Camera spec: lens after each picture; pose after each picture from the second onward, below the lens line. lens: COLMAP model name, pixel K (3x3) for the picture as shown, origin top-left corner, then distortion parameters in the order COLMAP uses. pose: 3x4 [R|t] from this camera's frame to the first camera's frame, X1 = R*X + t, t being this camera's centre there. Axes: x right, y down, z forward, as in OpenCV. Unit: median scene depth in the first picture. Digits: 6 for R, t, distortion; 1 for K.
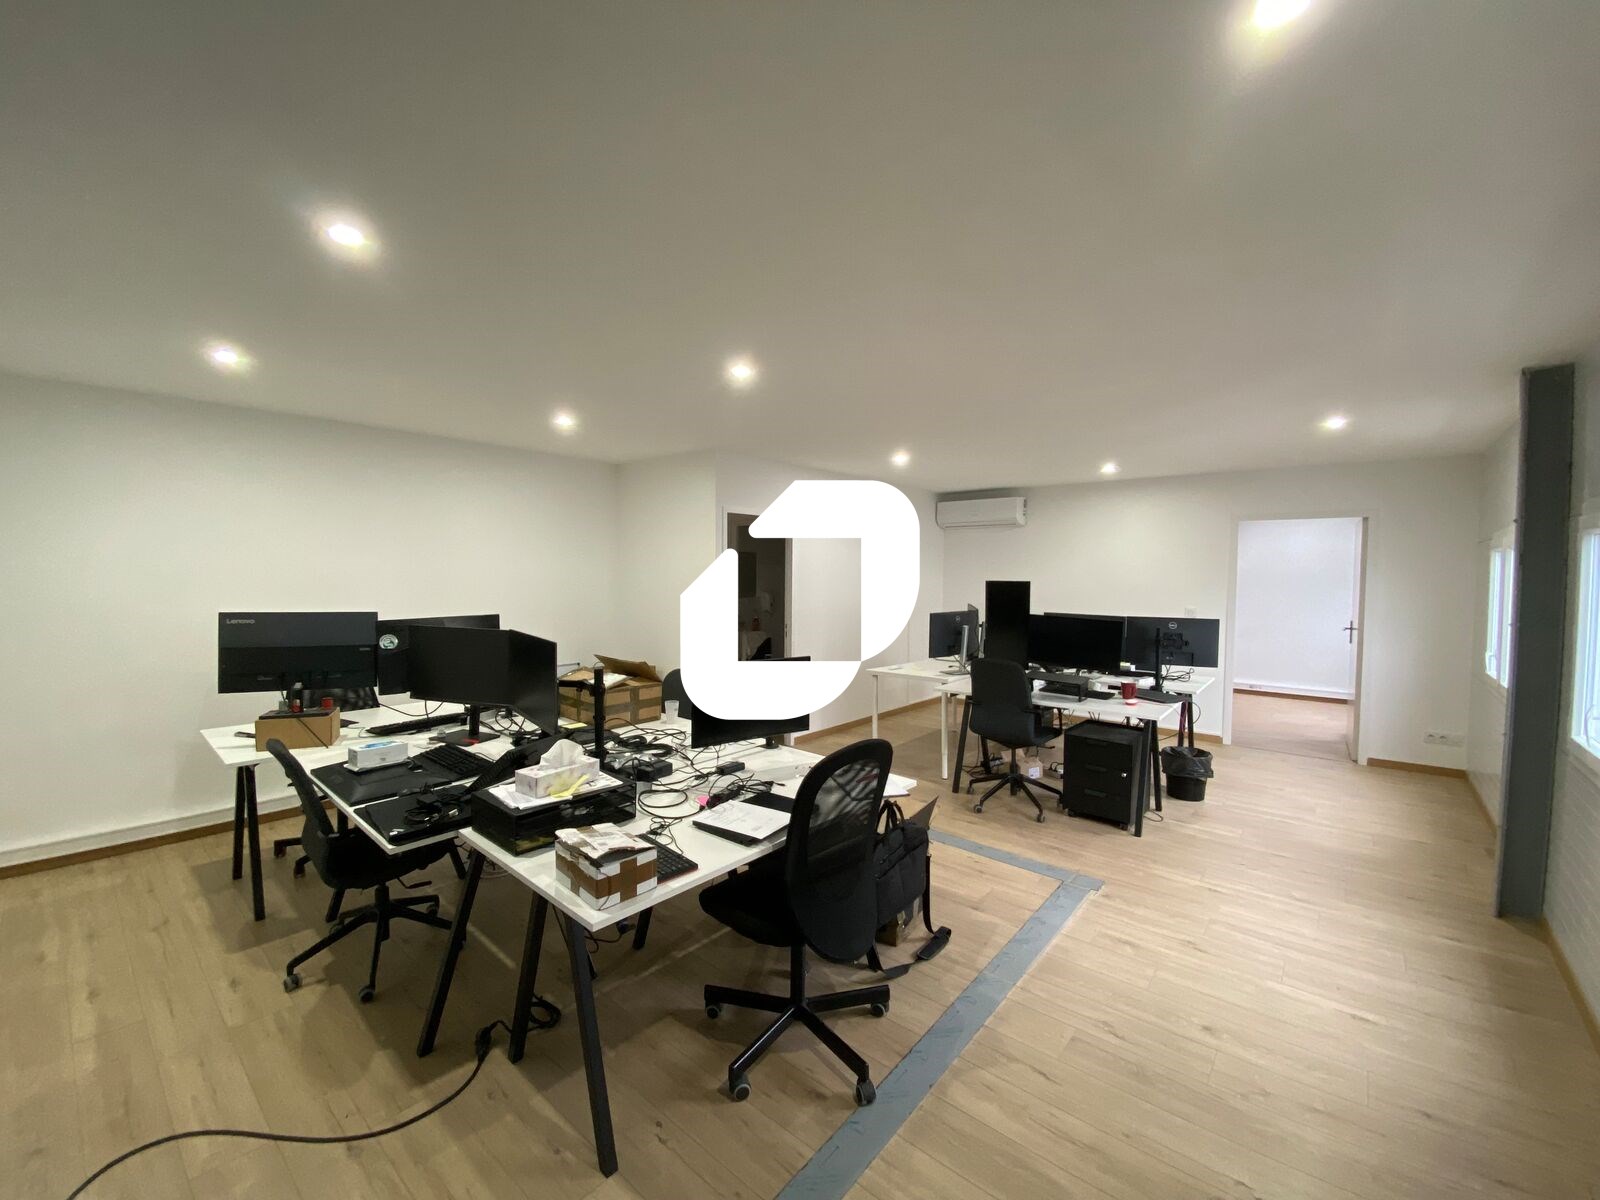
lens RADIAL K [[650.6, 0, 804.6], [0, 650.6, 597.9], [0, 0, 1]] dist [-0.039111, -0.003741]
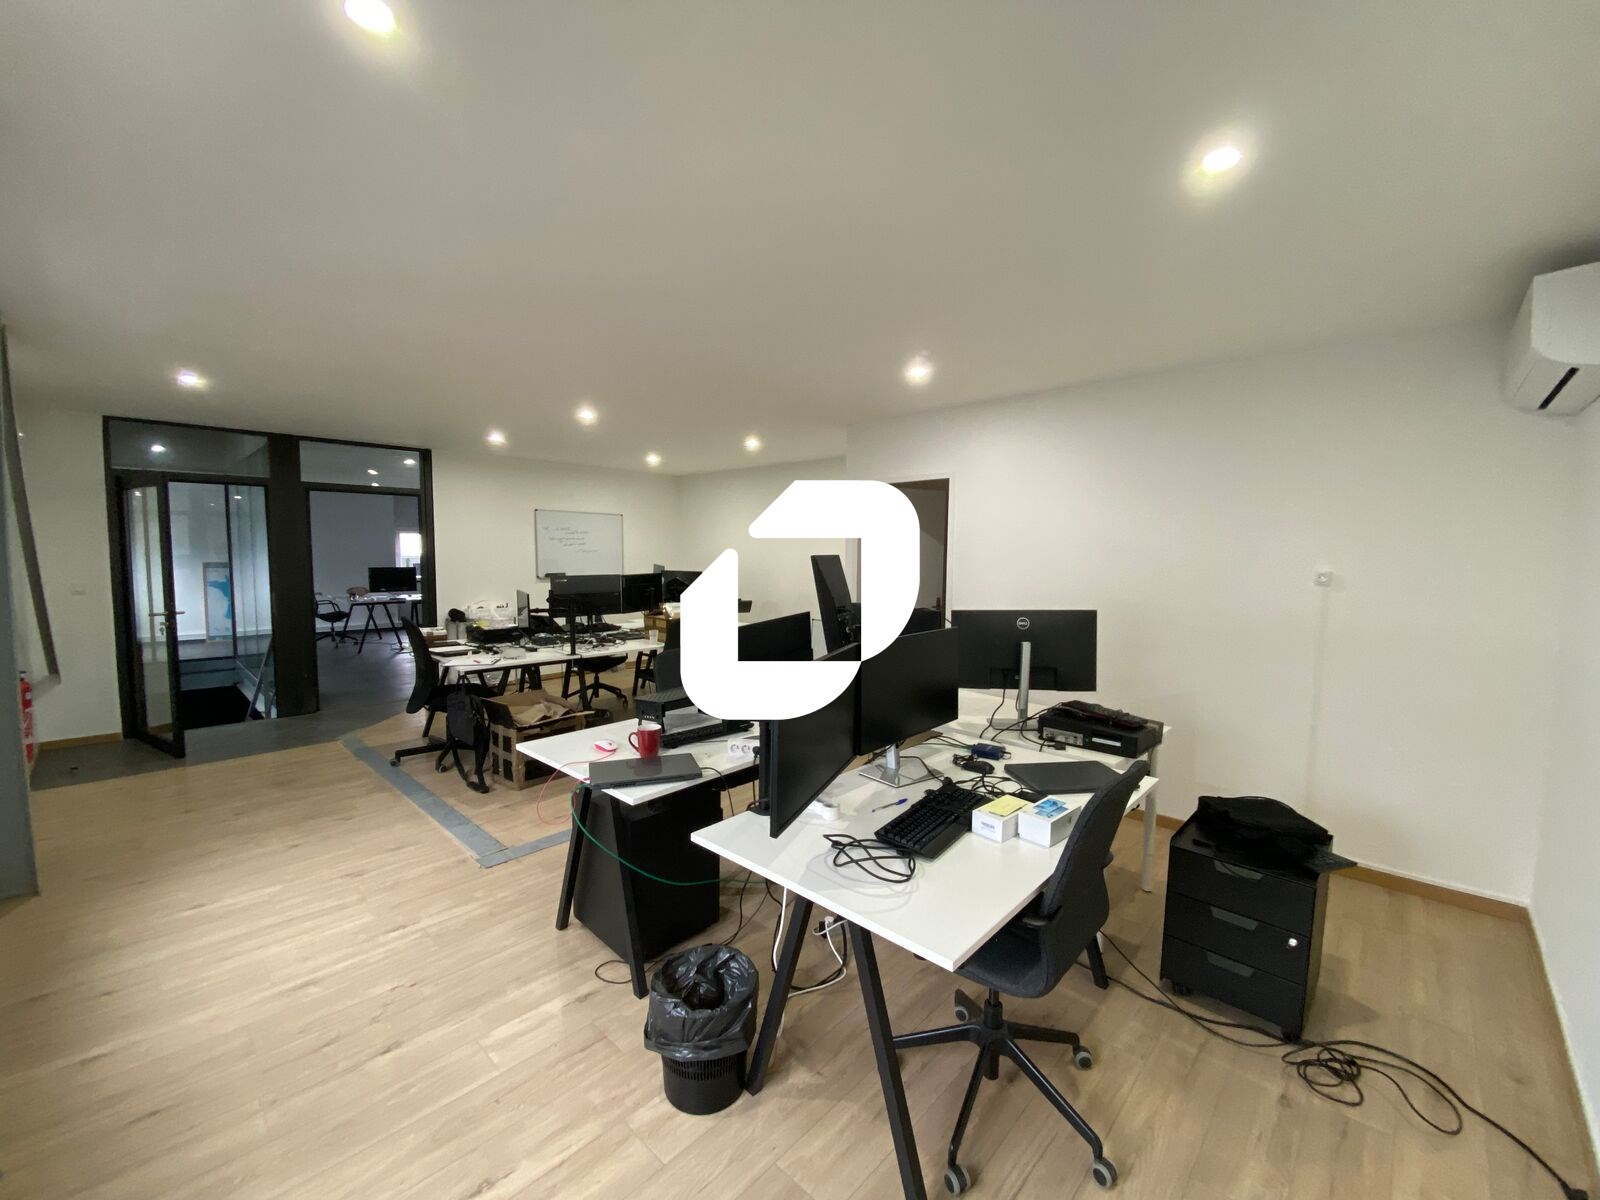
lens RADIAL K [[650.6, 0, 806.2], [0, 650.6, 602.1], [0, 0, 1]] dist [-0.039111, -0.003741]
pose [[-0.029126, 0.071488, -0.997016, 1.601998], [-0.063307, 0.995305, 0.073214, -0.054438], [0.997569, 0.065251, -0.024464, 1.720599]]
